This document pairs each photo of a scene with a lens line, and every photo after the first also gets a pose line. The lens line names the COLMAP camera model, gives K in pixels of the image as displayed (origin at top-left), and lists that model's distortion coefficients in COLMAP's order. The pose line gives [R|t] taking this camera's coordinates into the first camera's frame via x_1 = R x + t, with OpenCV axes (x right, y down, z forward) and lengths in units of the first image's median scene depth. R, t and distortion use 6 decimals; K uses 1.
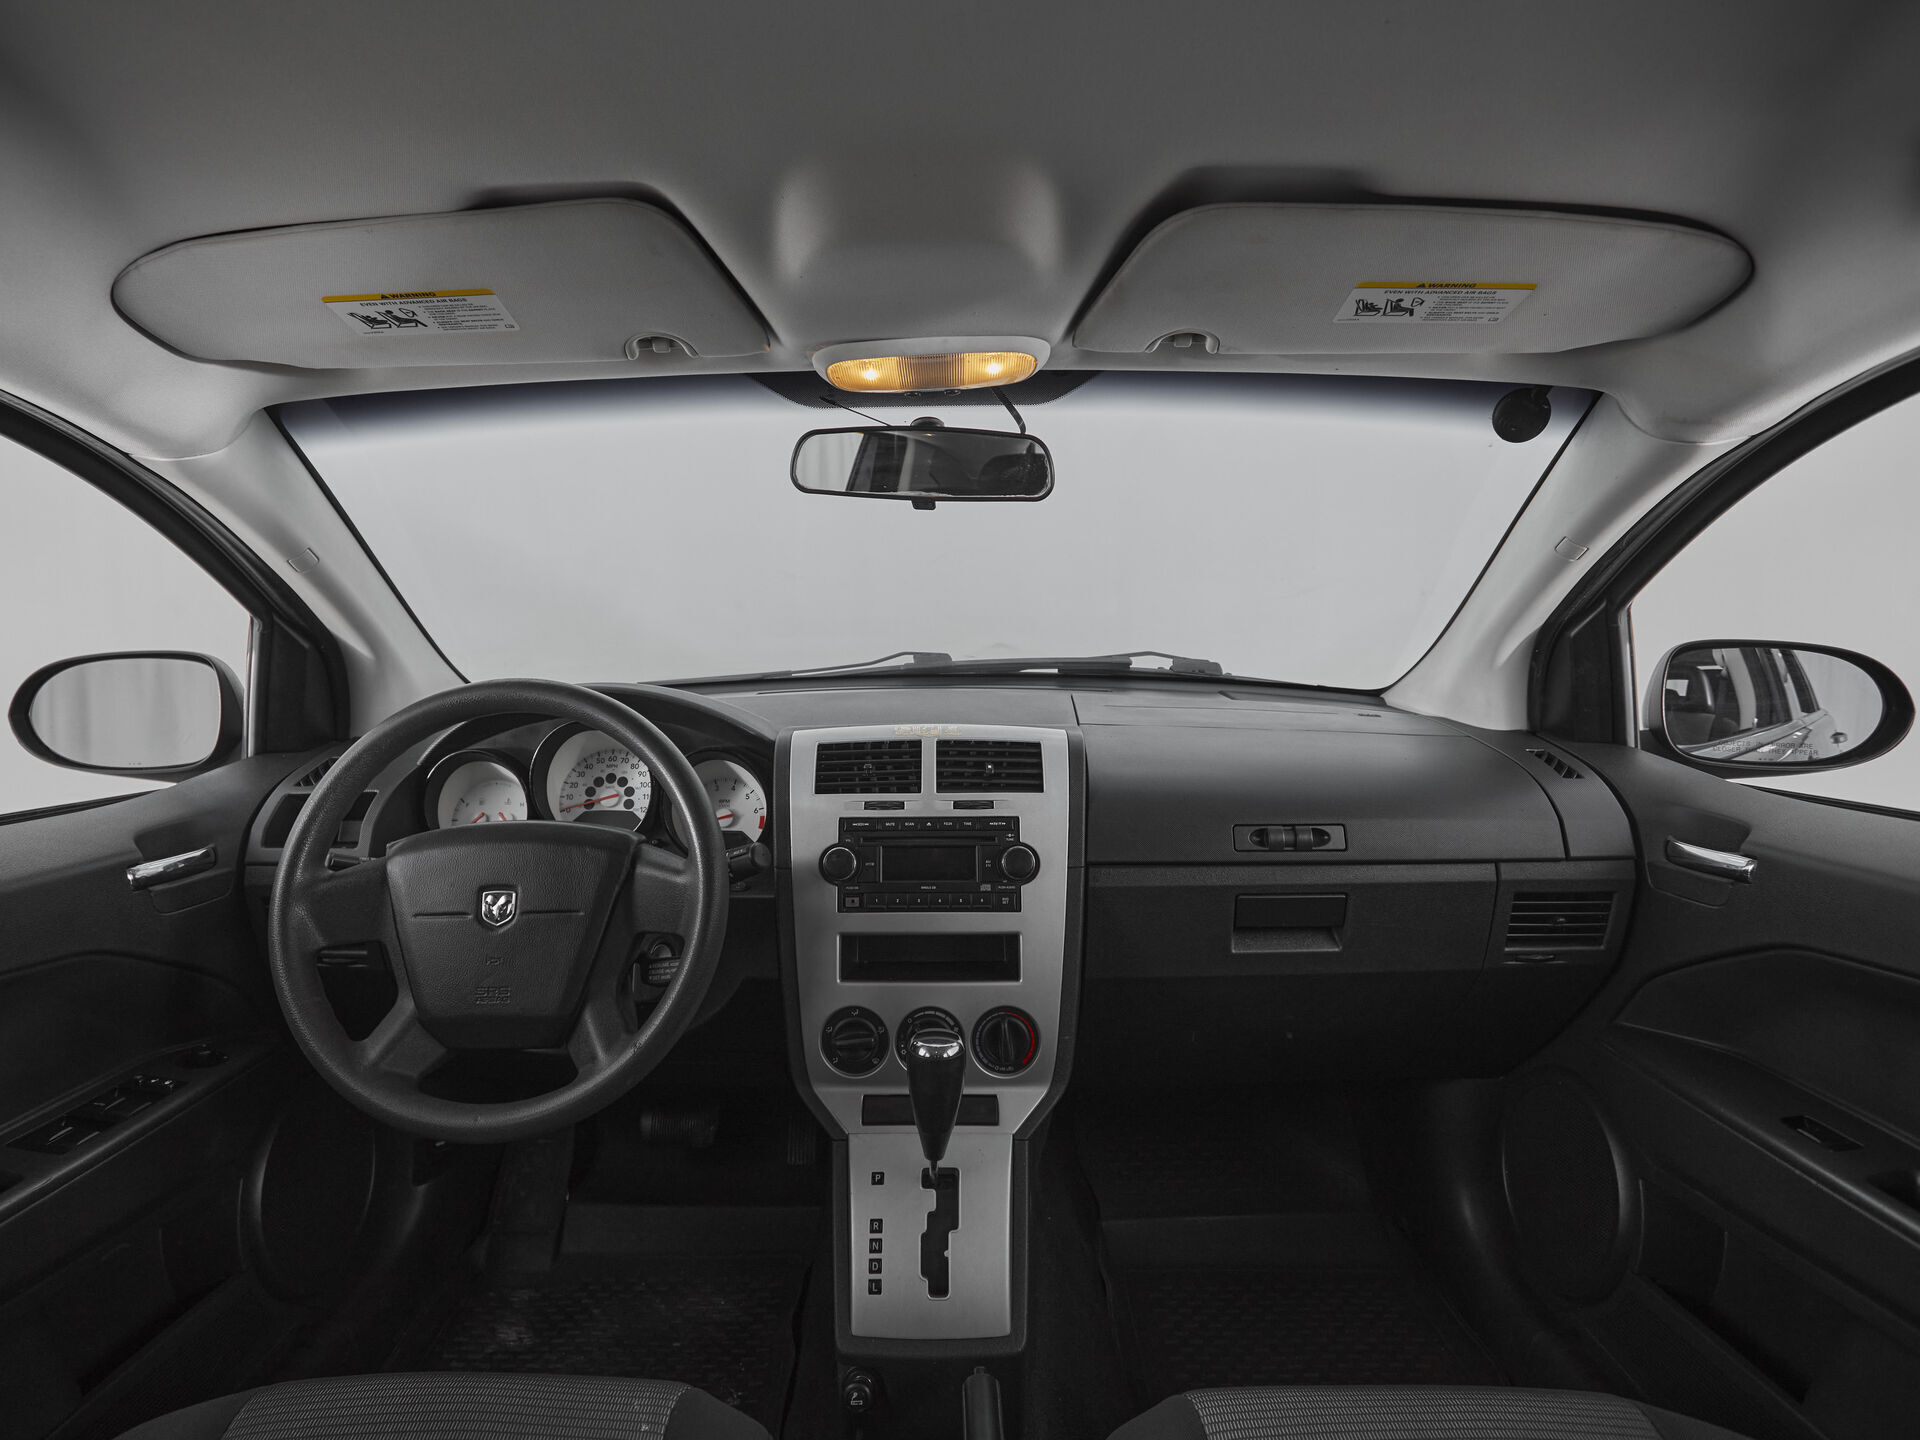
lens RADIAL K [[1043.6, 0, 920.1], [0, 1043.6, 725.9], [0, 0, 1]] dist [-0.001789, -0.000566]
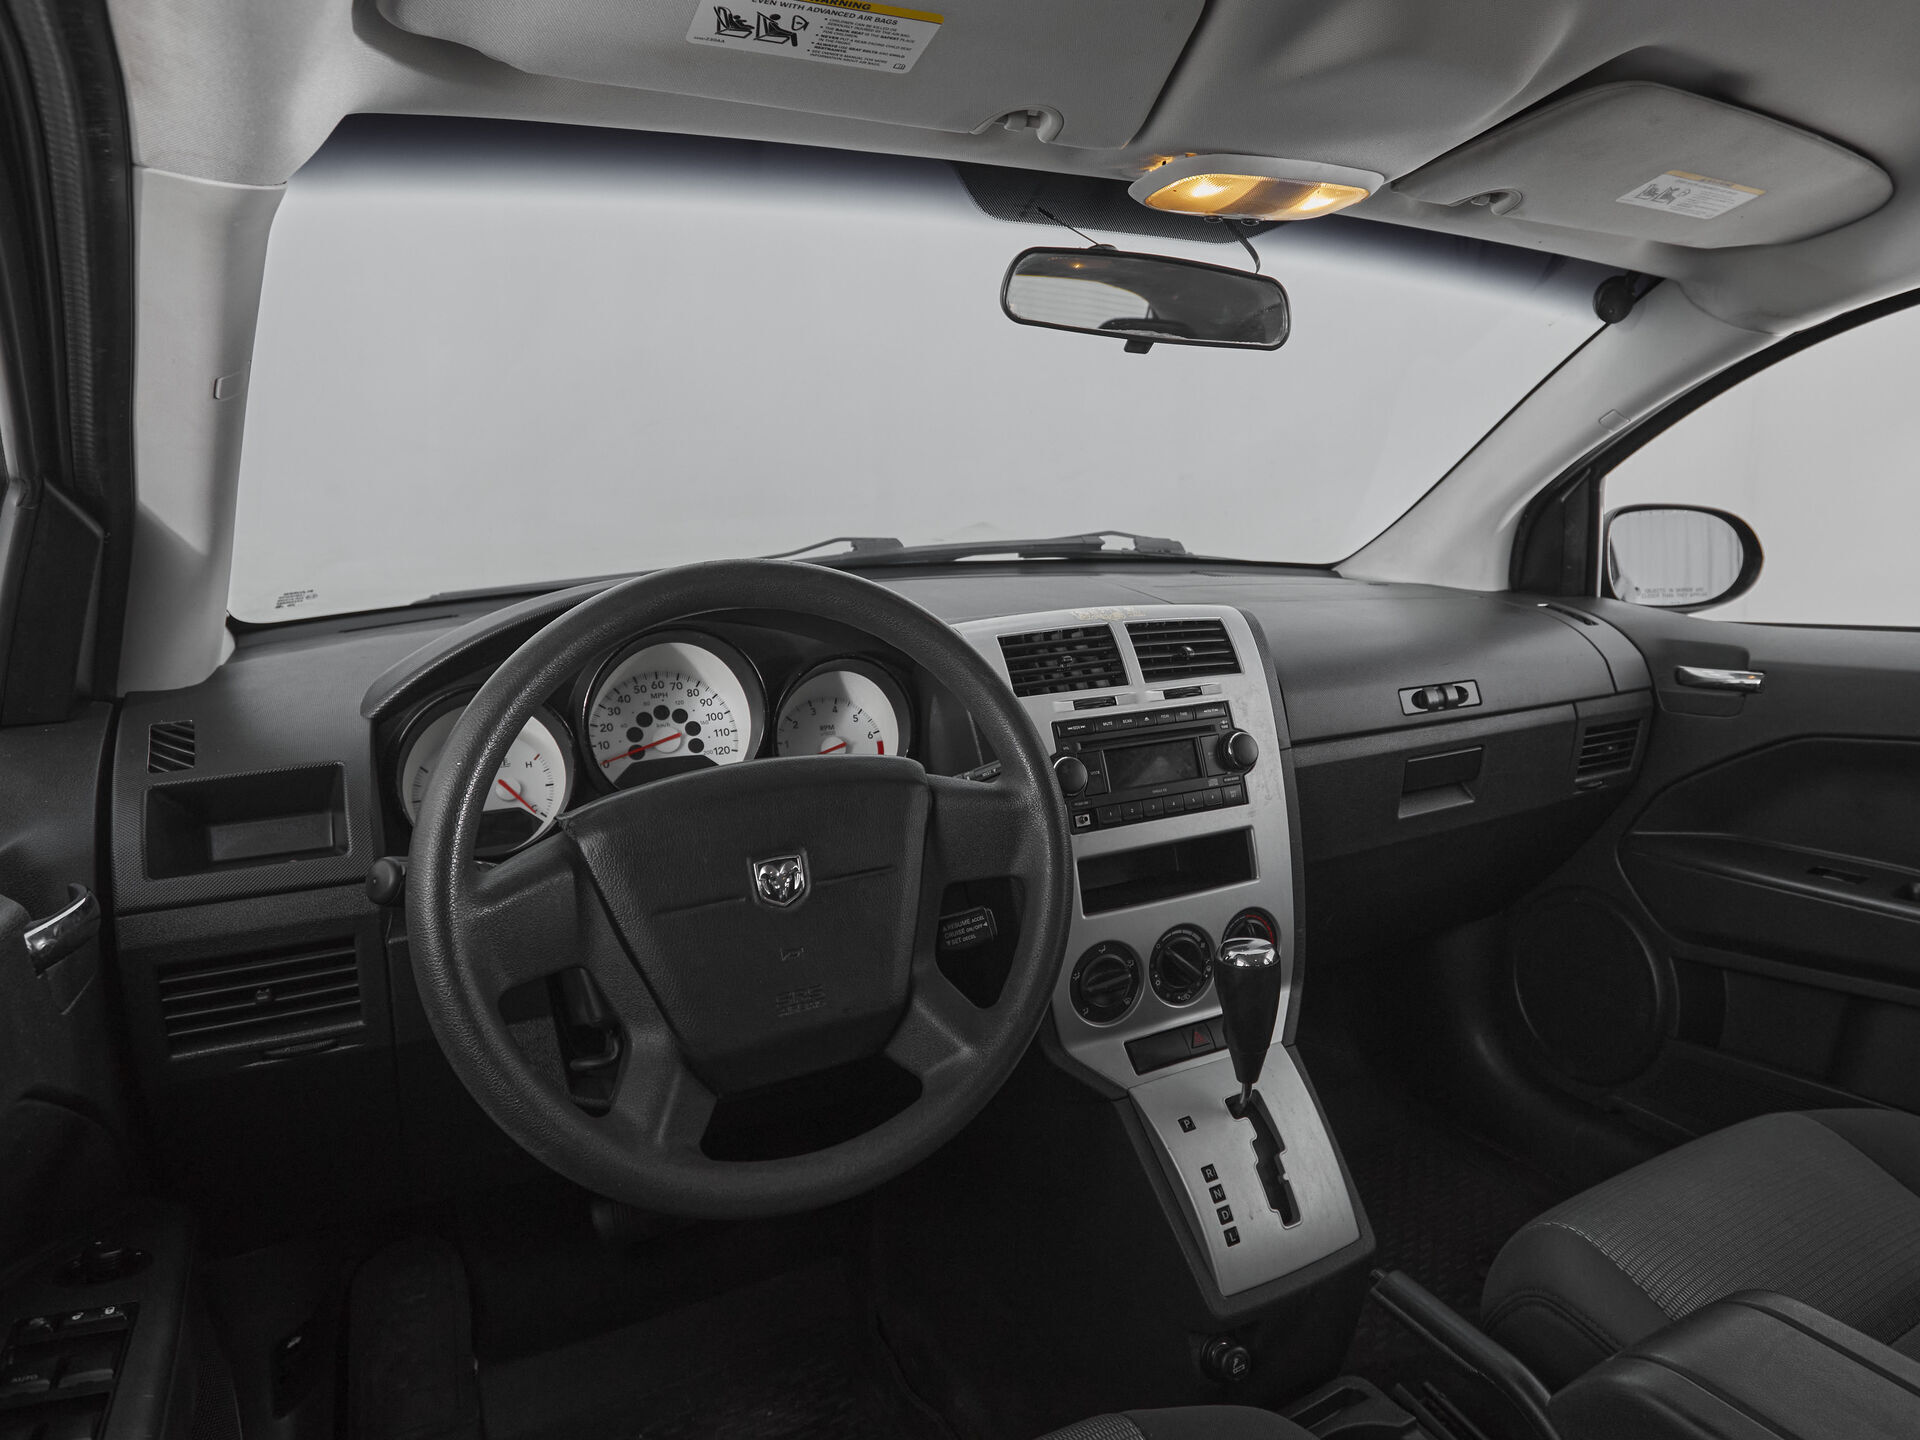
lens RADIAL K [[1272.9, 0, 1149.4], [0, 1272.9, 661.9], [0, 0, 1]] dist [-0.003340, -0.001014]
pose [[0.831916, -0.075182, 0.549785, -0.560441], [0.070029, 0.997082, 0.030383, 0.014993], [-0.550465, 0.013225, 0.834754, 0.117343]]
